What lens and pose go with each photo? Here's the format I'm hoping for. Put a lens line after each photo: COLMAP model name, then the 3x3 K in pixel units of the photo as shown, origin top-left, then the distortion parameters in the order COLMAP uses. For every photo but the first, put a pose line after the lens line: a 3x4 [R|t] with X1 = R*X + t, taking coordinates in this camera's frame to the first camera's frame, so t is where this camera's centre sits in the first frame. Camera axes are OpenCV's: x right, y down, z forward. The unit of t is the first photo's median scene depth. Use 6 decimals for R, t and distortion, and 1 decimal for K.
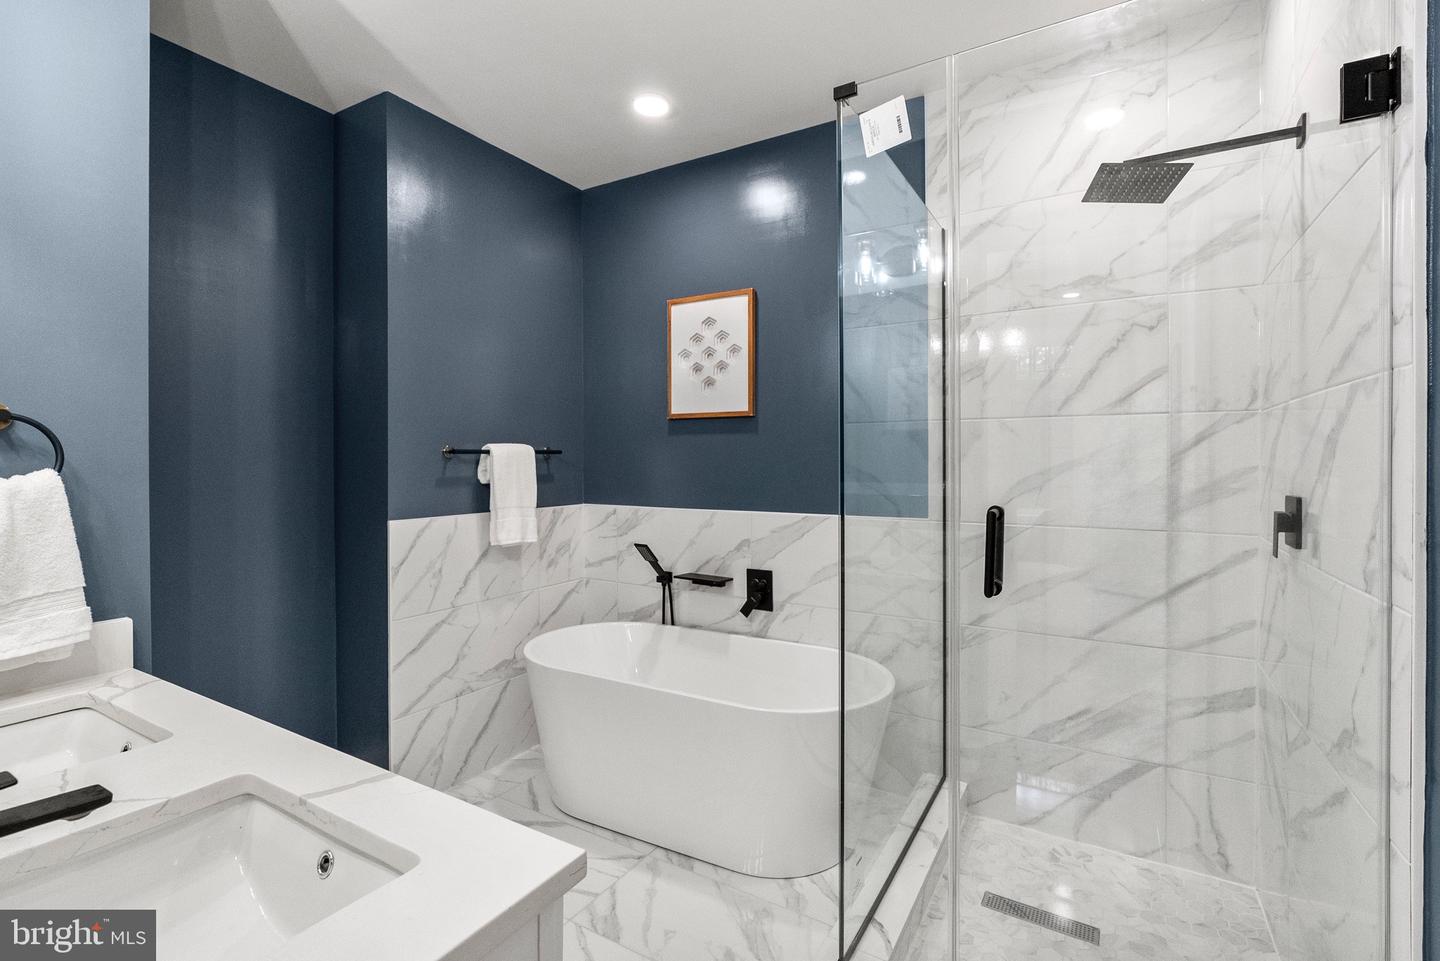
lens RADIAL K [[682.7, 0, 703.5], [0, 682.7, 474.0], [0, 0, 1]] dist [-0.000946, 0.000407]
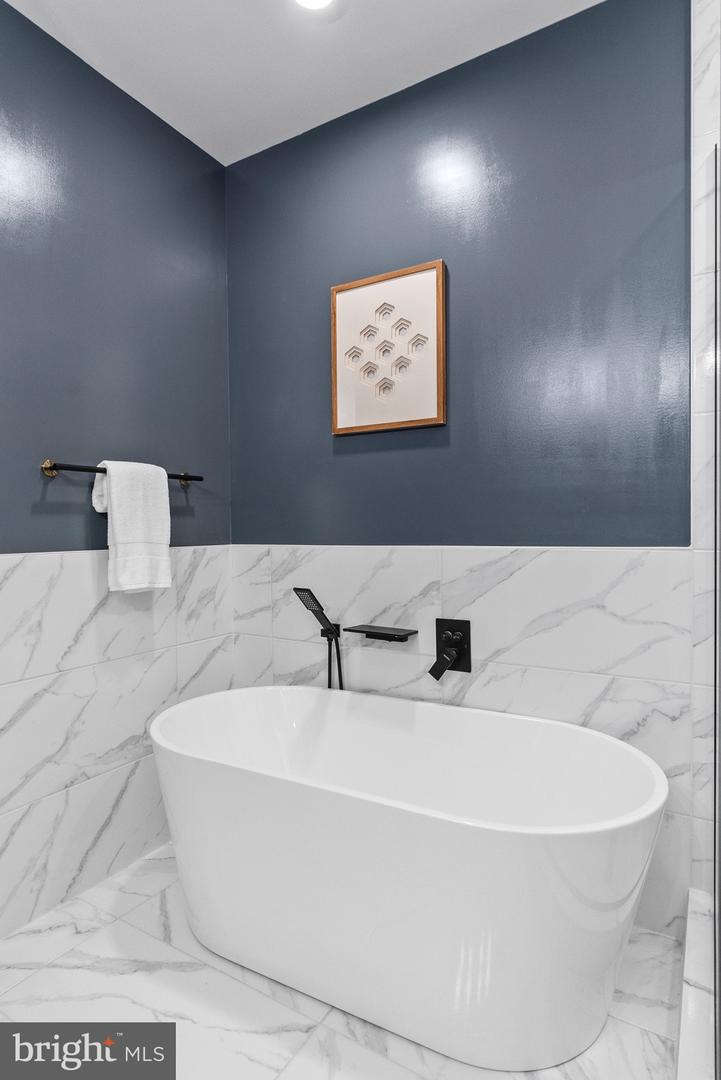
lens RADIAL K [[607.2, 0, 348.4], [0, 607.2, 544.0], [0, 0, 1]] dist [-0.001095, 0.000051]
pose [[0.999958, -0.008870, 0.002477, -0.038736], [0.008862, 0.999956, 0.003170, 0.048636], [-0.002505, -0.003148, 0.999992, 0.294072]]
